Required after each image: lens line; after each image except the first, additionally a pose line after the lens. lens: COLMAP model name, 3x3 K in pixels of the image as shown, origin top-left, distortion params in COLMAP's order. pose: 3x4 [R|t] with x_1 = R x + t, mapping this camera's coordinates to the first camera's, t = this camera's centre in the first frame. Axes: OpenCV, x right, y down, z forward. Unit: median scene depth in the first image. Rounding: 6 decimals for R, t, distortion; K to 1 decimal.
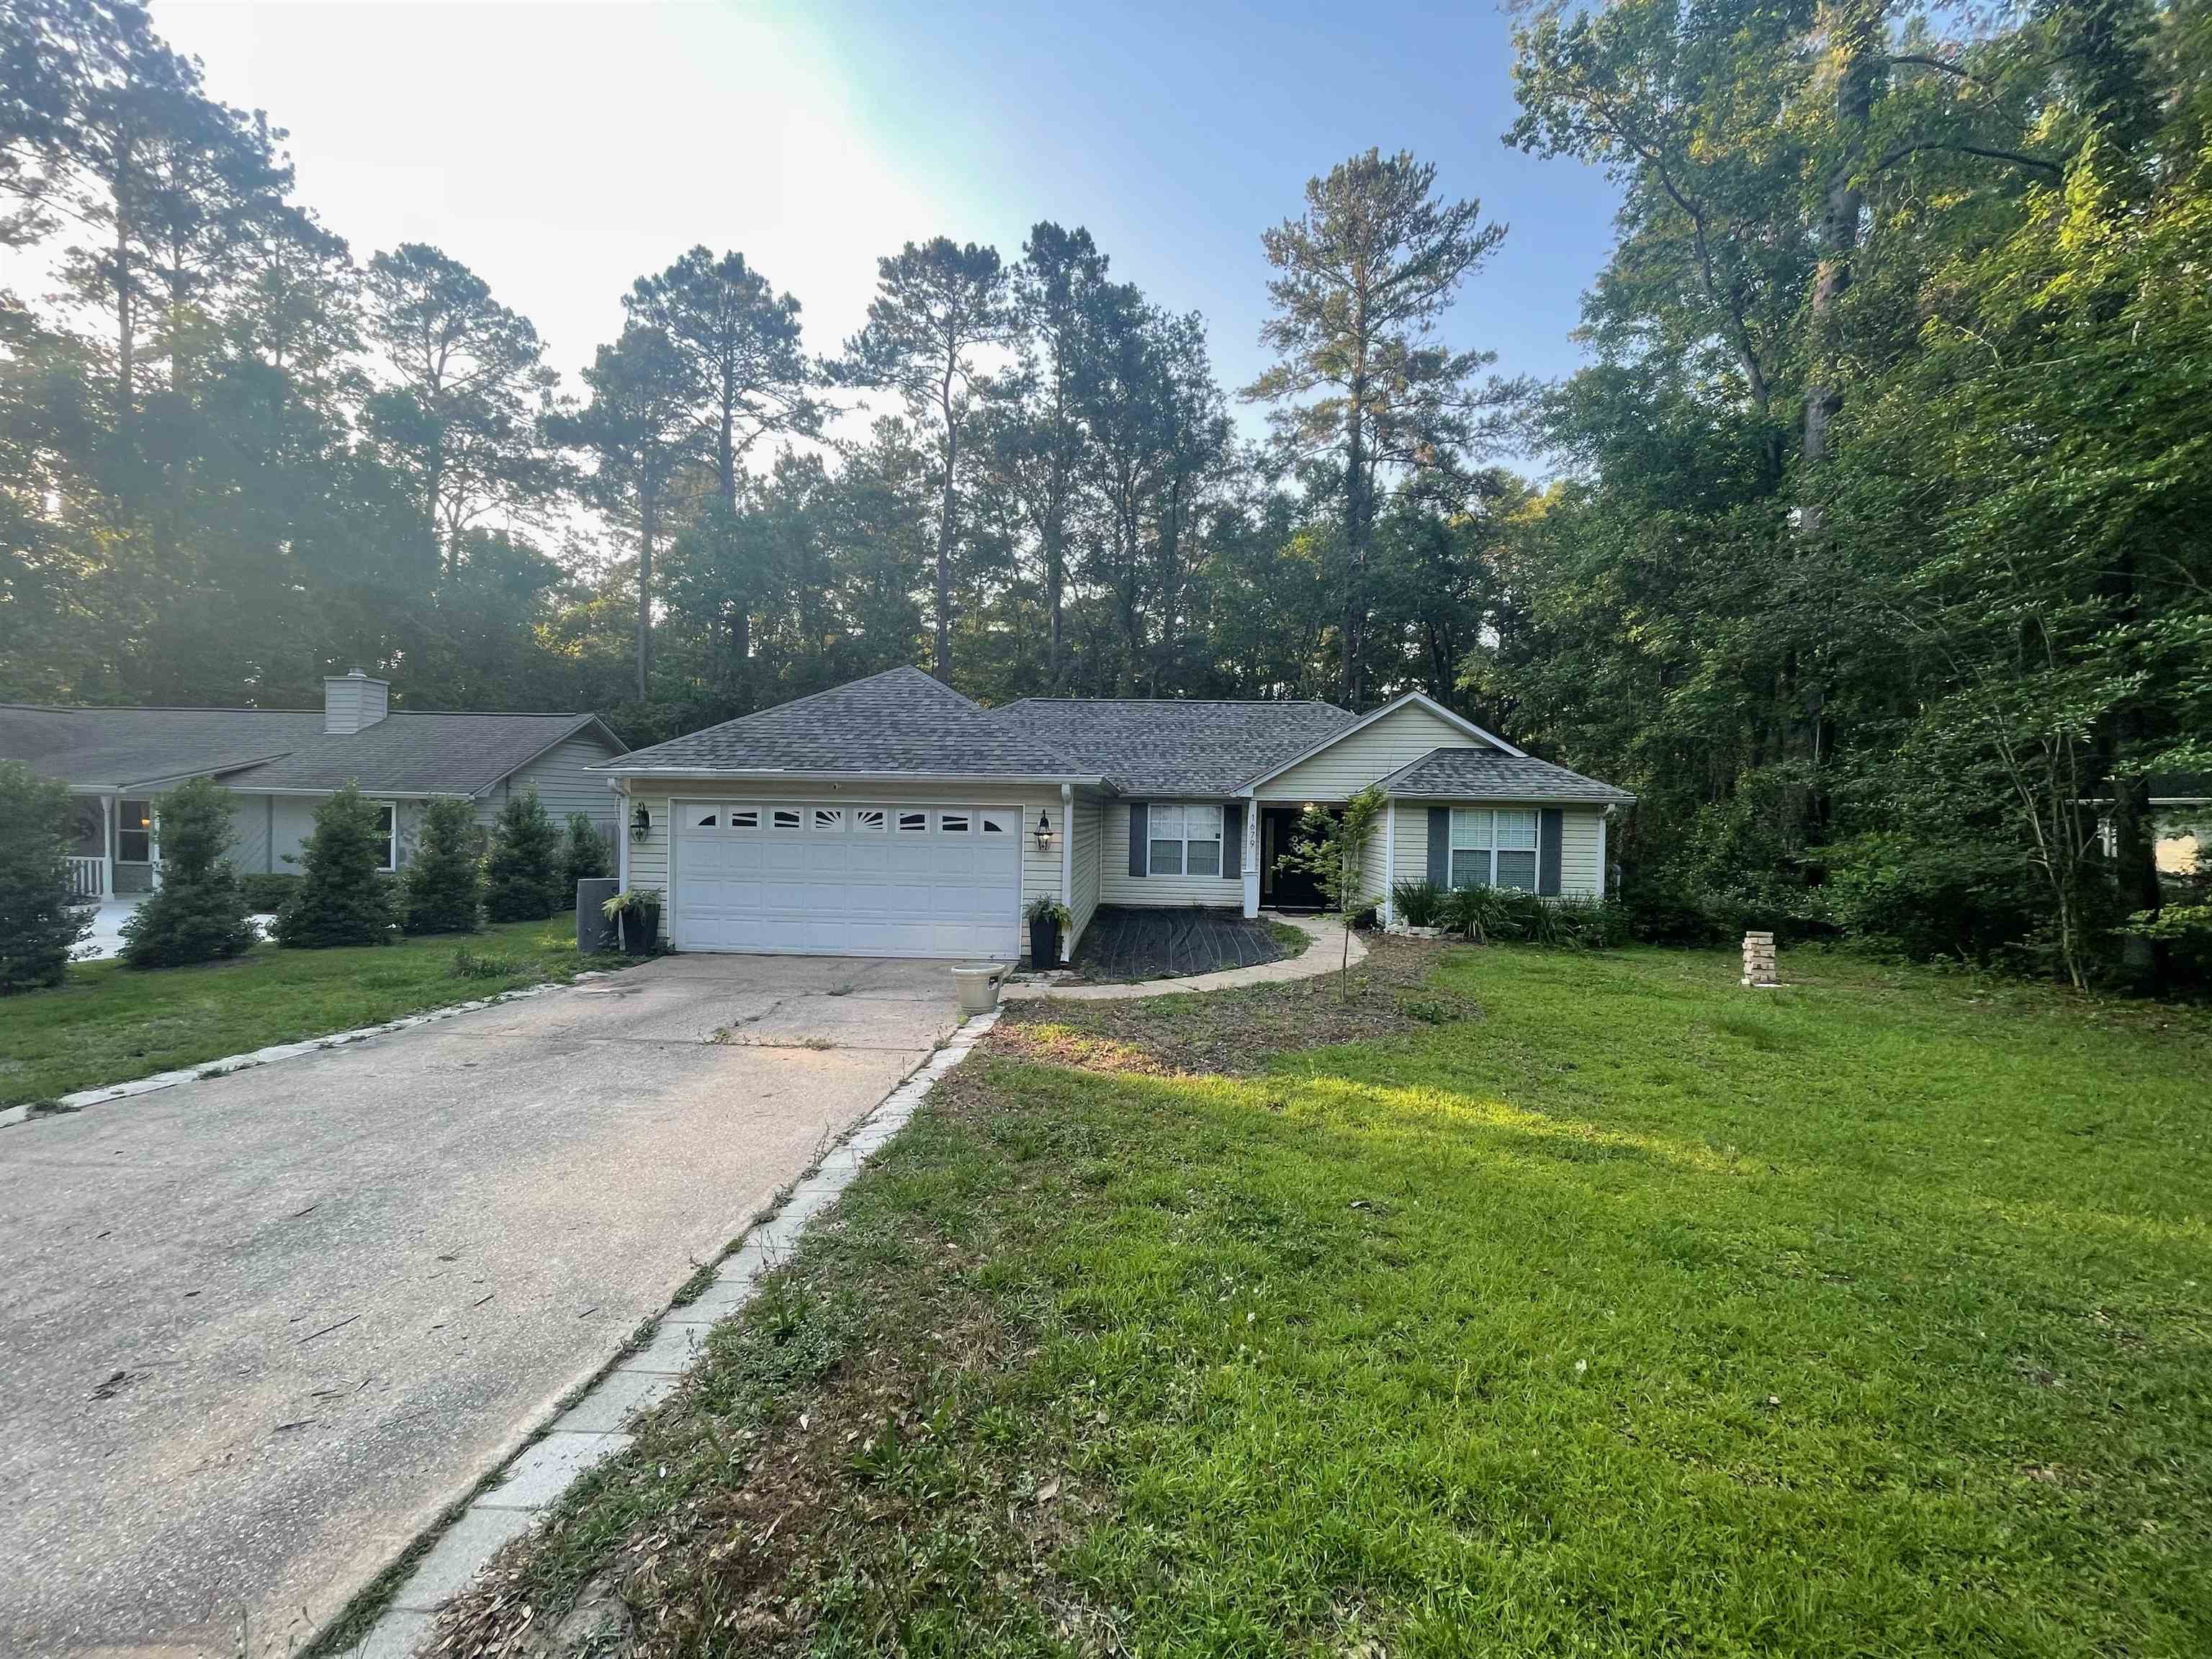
lens RADIAL K [[885.9, 0, 1106.0], [0, 885.9, 829.5], [0, 0, 1]] dist [0.014977, 0.000091]
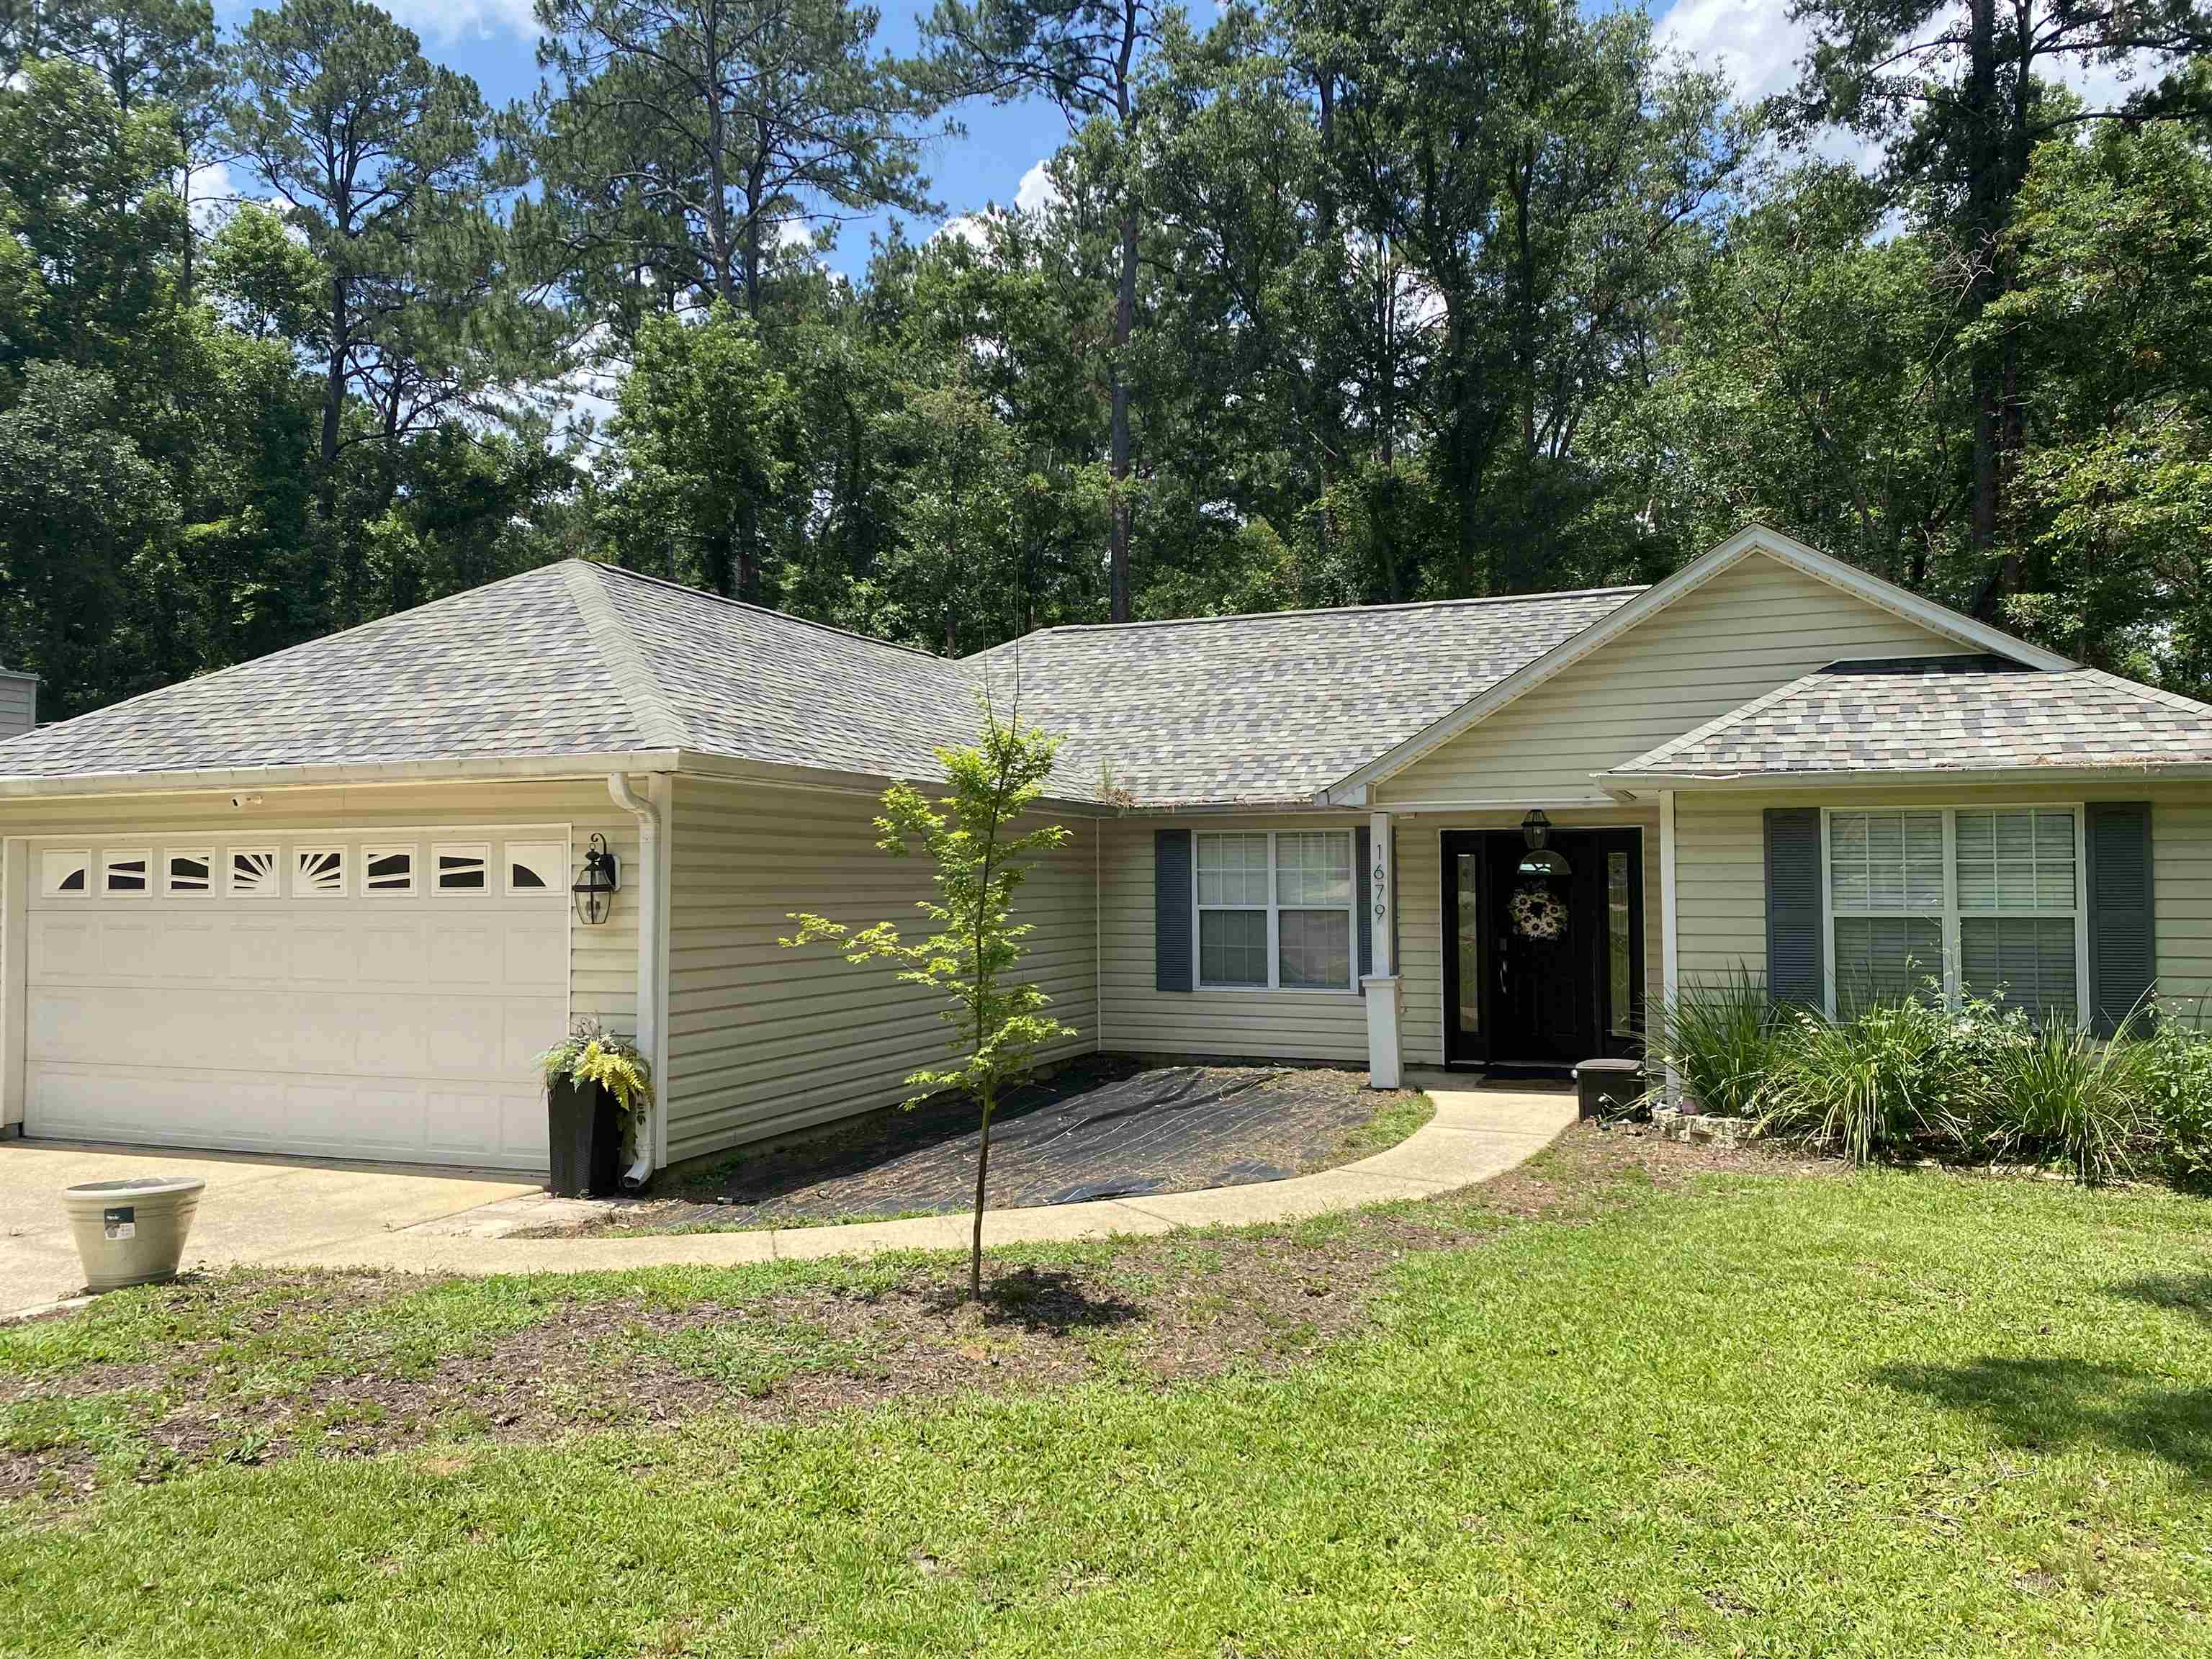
lens RADIAL K [[1668.2, 0, 1106.0], [0, 1668.2, 829.5], [0, 0, 1]] dist [0.050482, -0.002364]
pose [[0.952699, -0.032426, -0.302180, 0.308225], [0.017201, 0.998451, -0.052910, 0.017215], [0.303428, 0.045209, 0.951781, 0.201899]]
